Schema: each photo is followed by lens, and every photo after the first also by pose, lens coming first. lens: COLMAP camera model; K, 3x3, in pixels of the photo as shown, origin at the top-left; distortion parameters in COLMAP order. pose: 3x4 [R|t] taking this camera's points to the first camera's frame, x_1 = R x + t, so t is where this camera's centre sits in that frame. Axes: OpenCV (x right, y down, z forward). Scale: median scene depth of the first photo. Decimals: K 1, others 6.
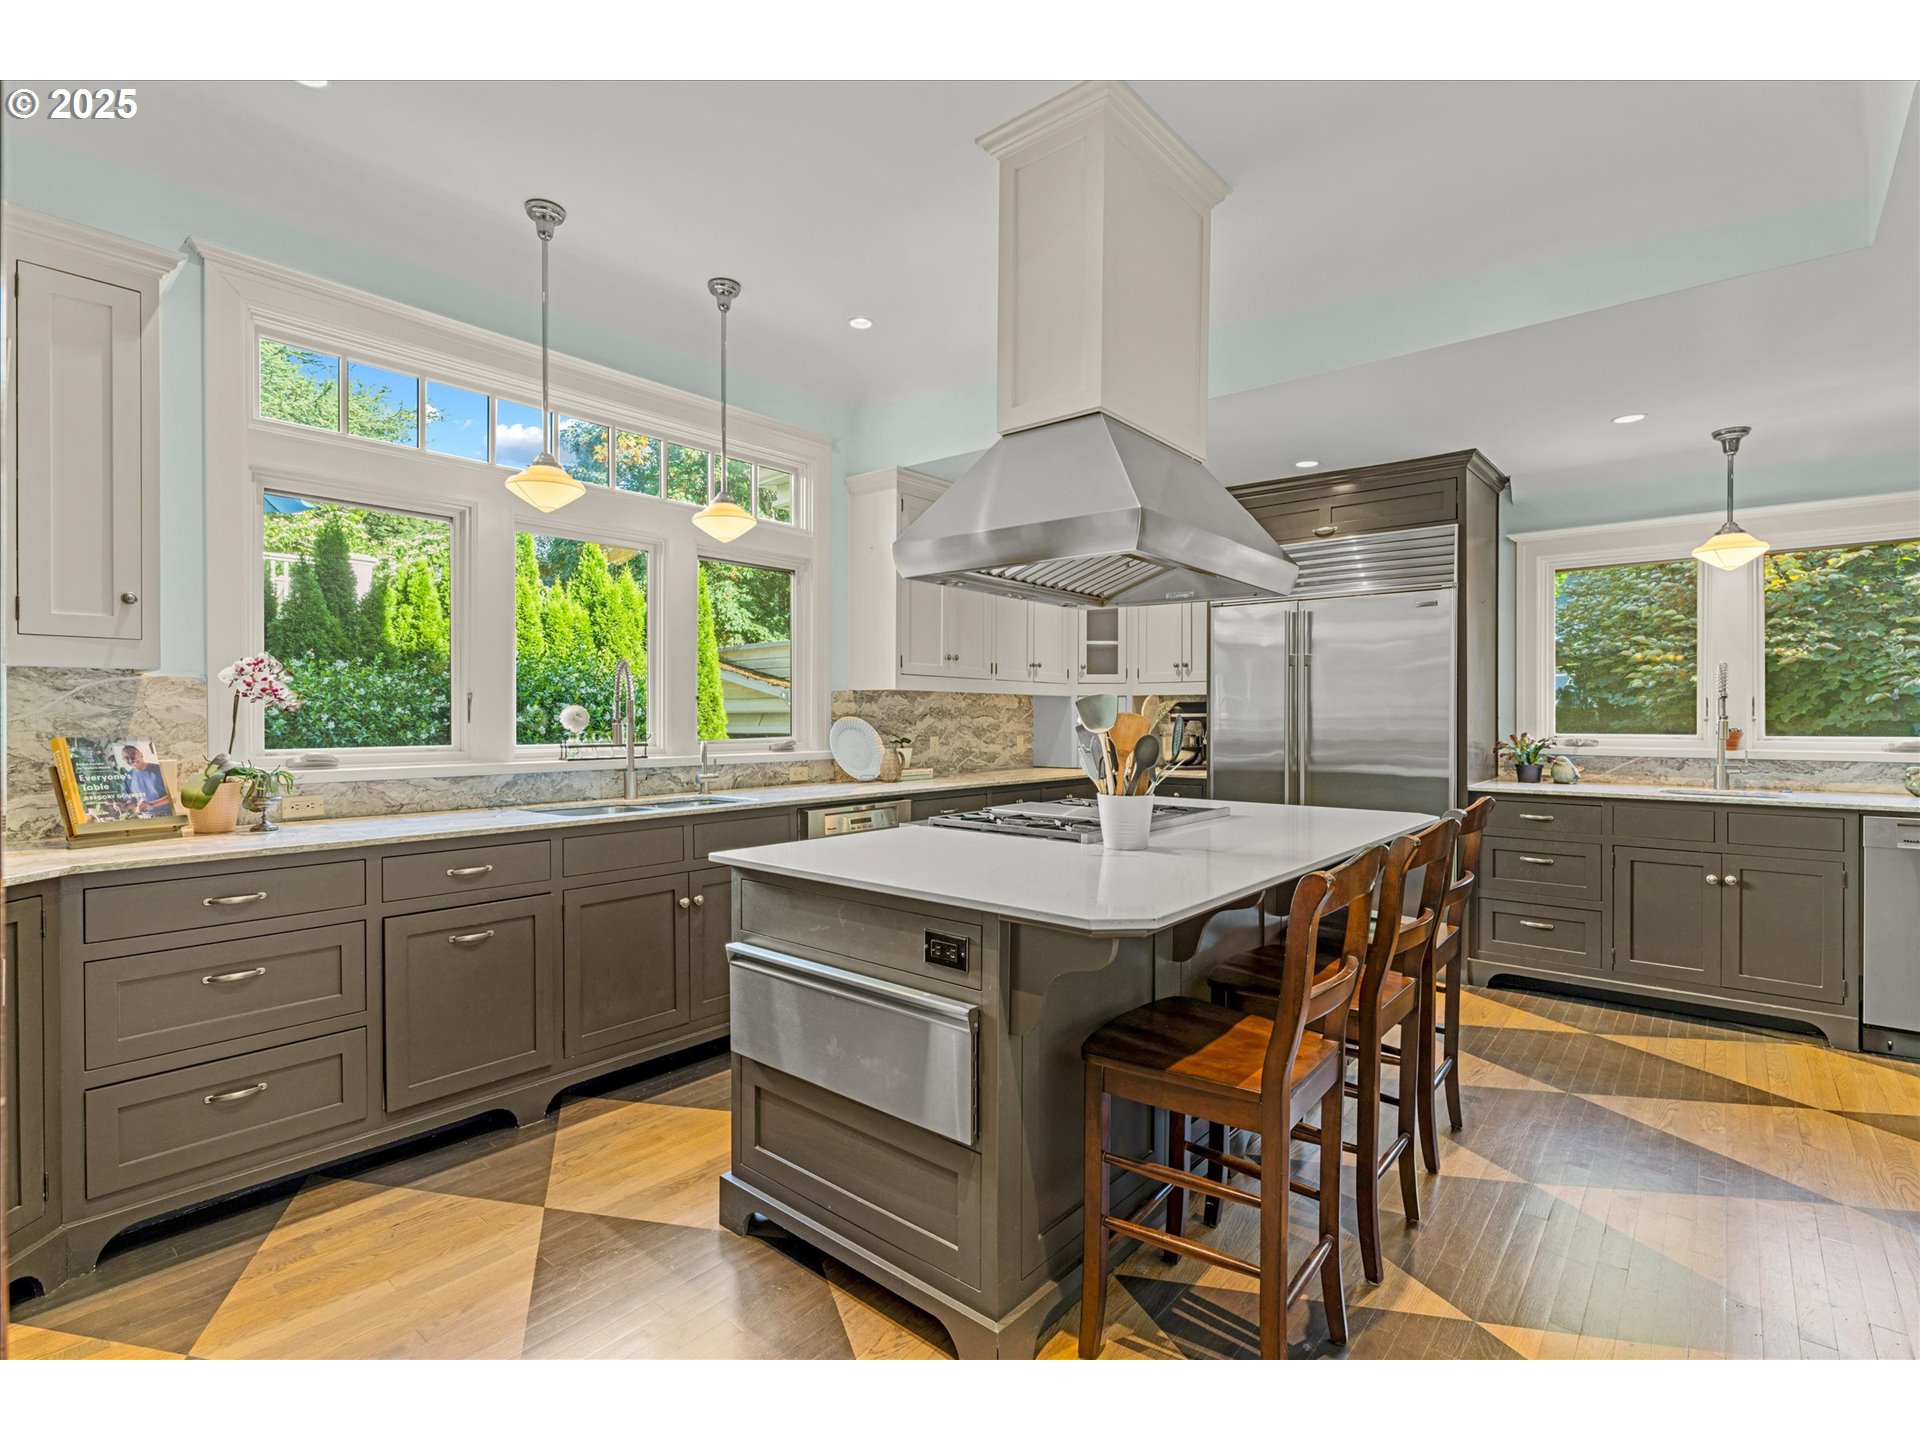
lens RADIAL K [[905.9, 0, 960.0], [0, 905.9, 720.0], [0, 0, 1]] dist [-0.004506, -0.000644]
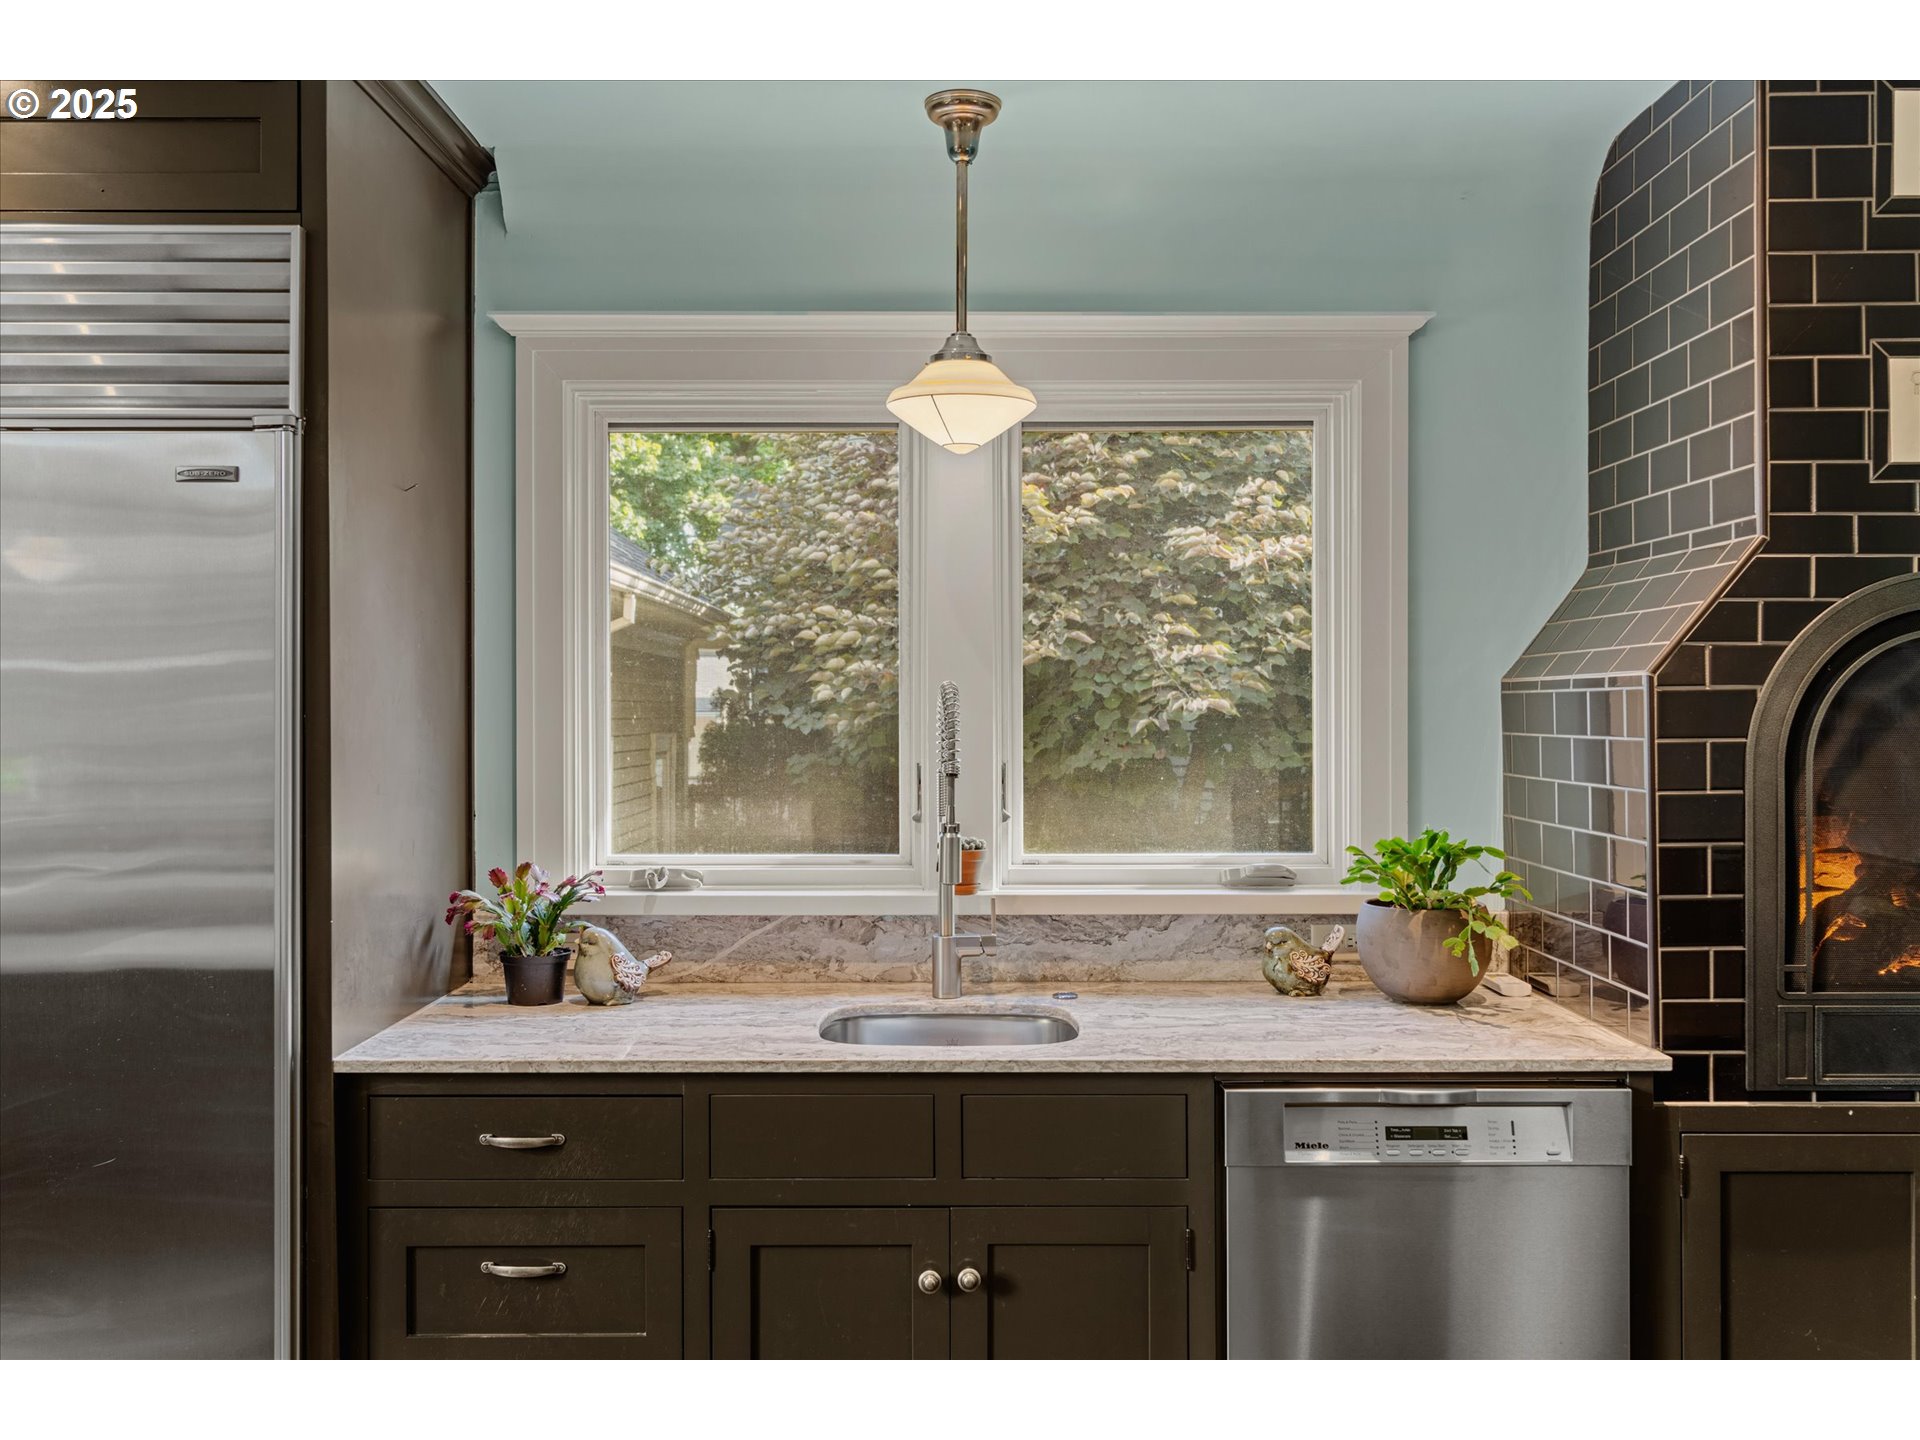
lens RADIAL K [[1576.1, 0, 960.0], [0, 1576.1, 720.0], [0, 0, 1]] dist [-0.004166, -0.000780]
pose [[0.756532, -0.003220, 0.653949, 0.357102], [0.004289, 0.999991, -0.000037, -0.043518], [-0.653942, 0.002832, 0.756539, 0.426388]]
